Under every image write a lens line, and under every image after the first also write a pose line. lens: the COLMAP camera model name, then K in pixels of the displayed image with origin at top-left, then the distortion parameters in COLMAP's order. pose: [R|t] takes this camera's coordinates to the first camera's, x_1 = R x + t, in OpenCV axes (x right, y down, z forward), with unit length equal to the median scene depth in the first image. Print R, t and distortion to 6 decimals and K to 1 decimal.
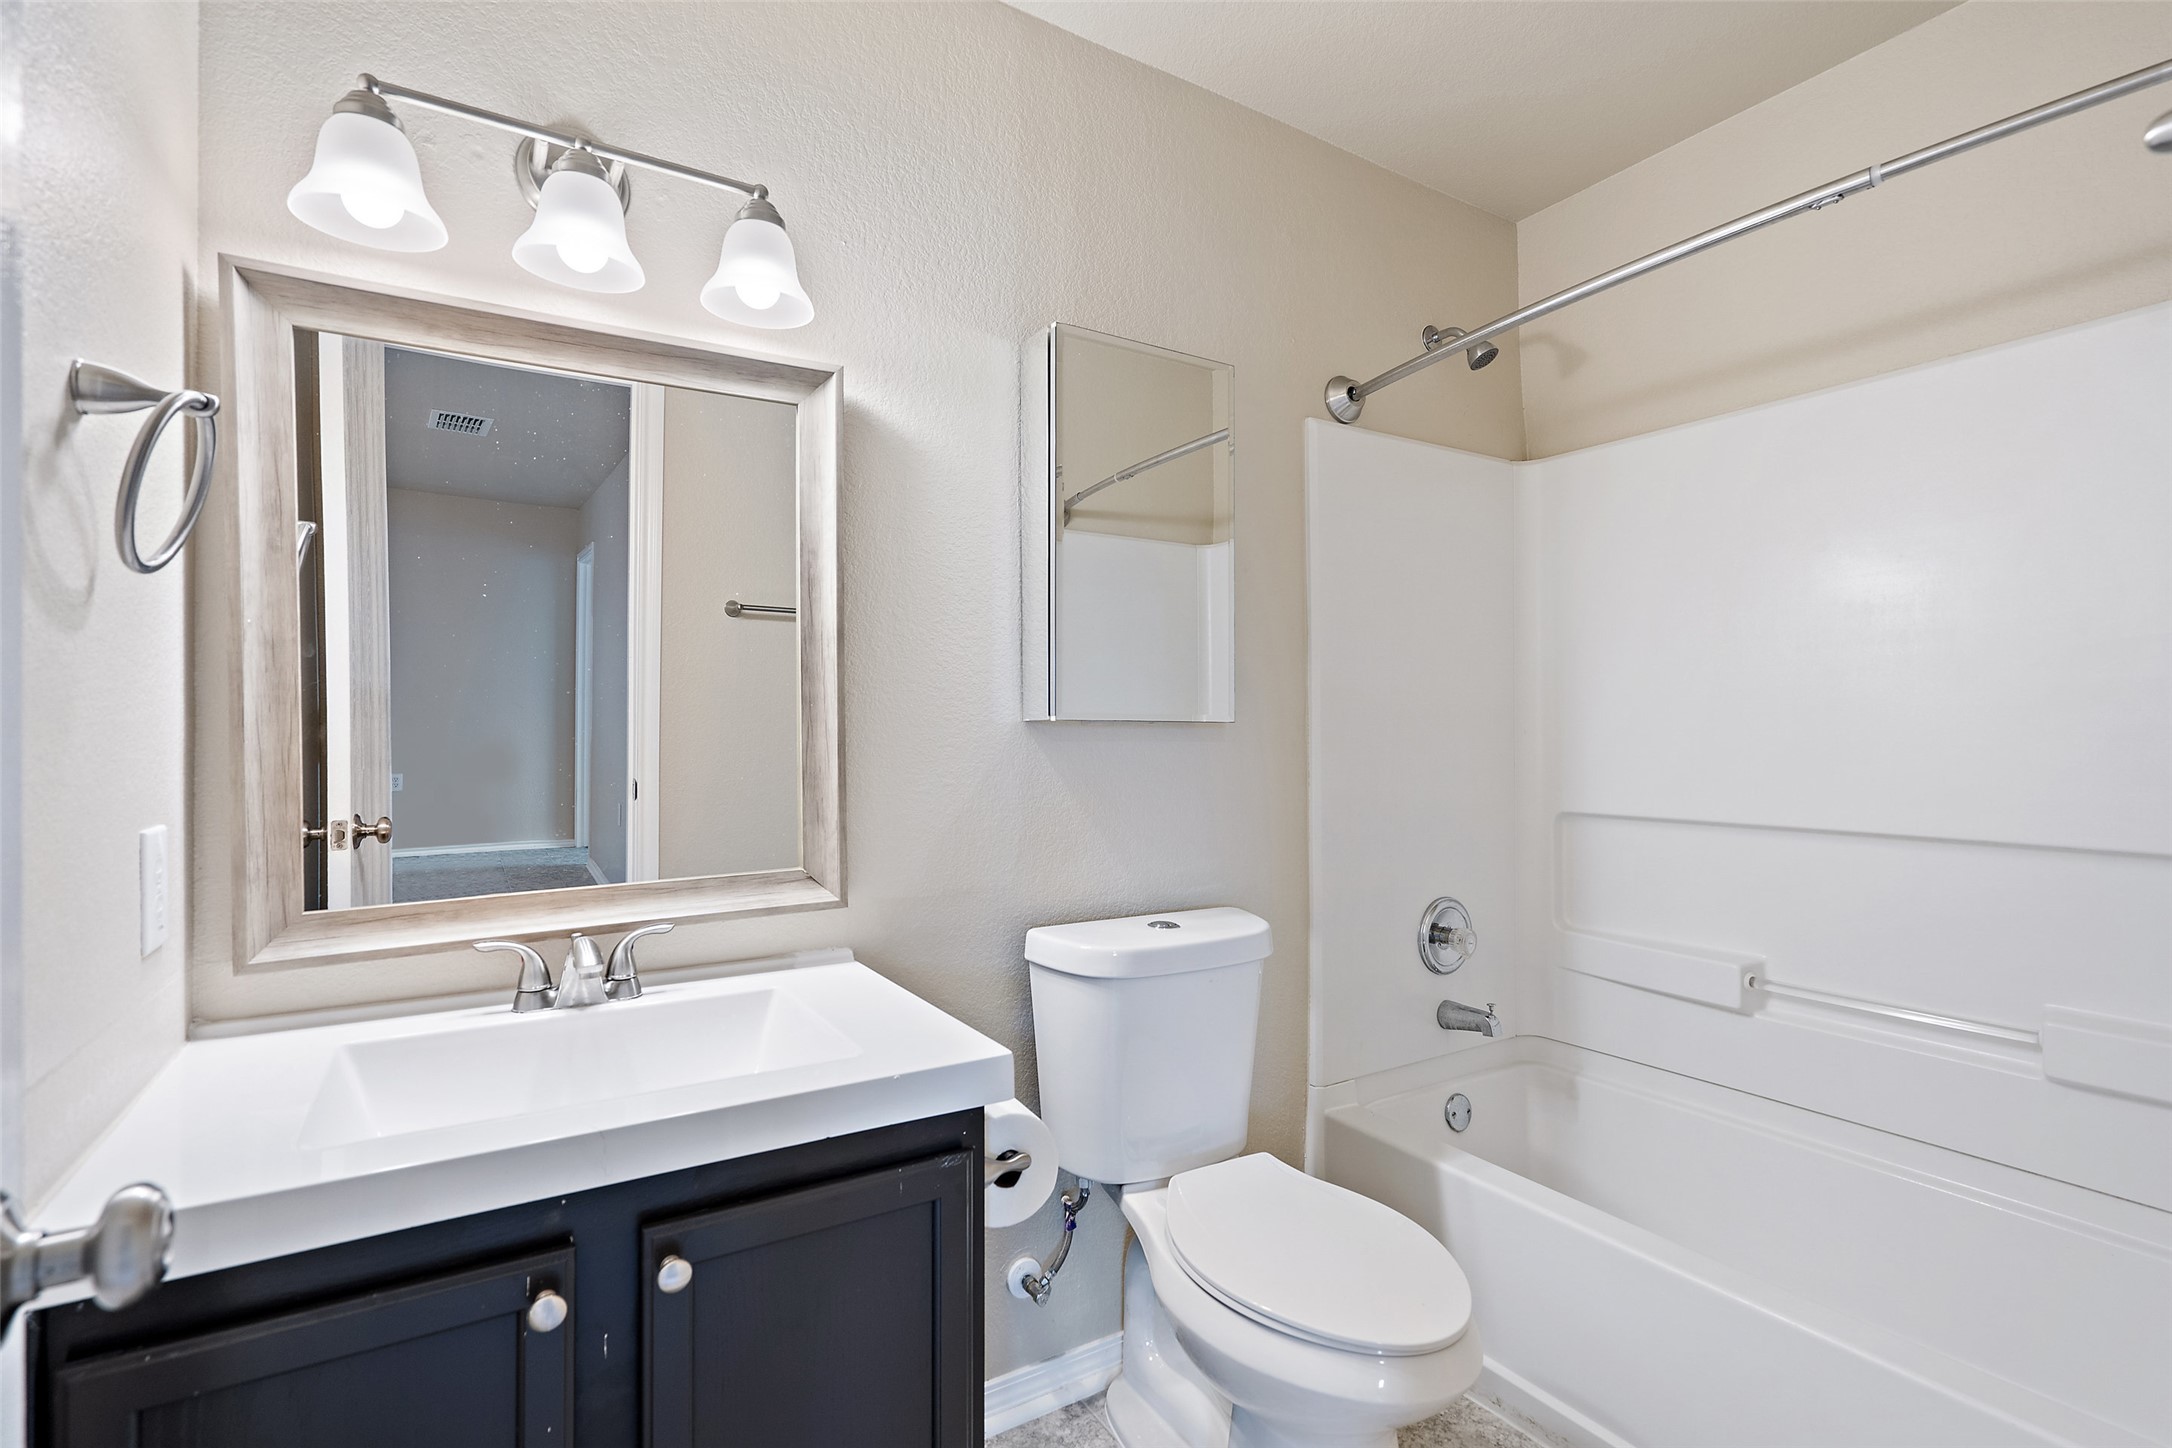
lens RADIAL K [[997.8, 0, 1087.6], [0, 997.8, 734.3], [0, 0, 1]] dist [-0.005706, 0.003535]
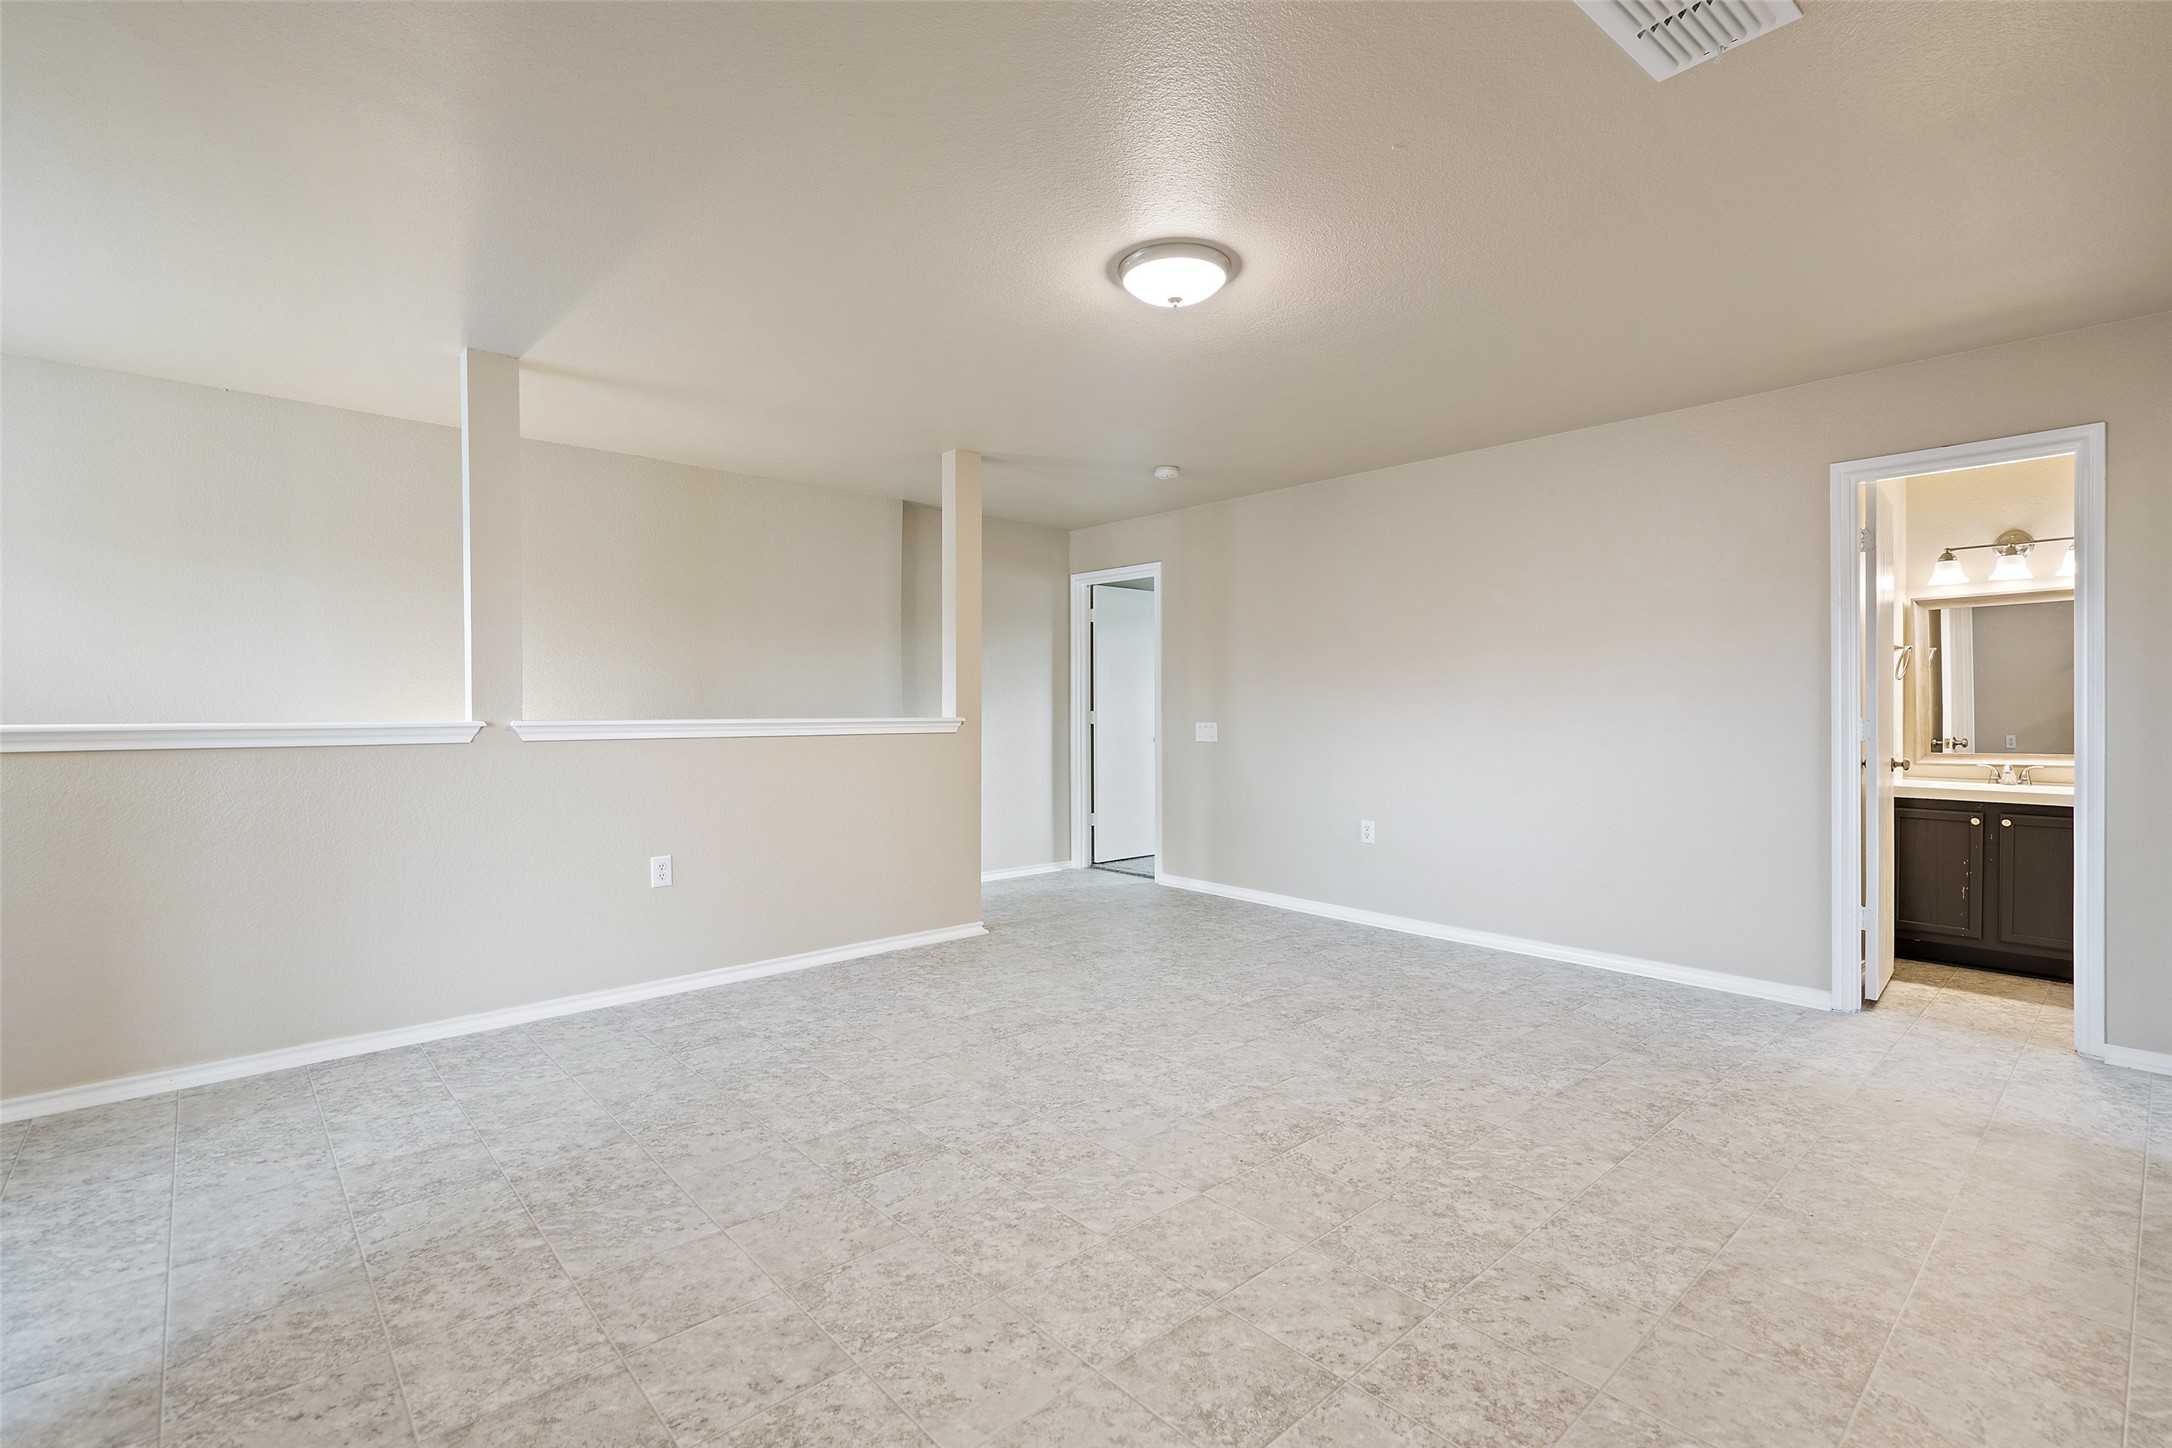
lens RADIAL K [[997.8, 0, 1111.1], [0, 997.8, 707.8], [0, 0, 1]] dist [-0.005706, 0.003535]
pose [[0.197826, 0.007358, -0.980210, 2.389945], [-0.000964, 0.999973, 0.007312, -0.027264], [0.980237, -0.000502, 0.197828, -2.908337]]
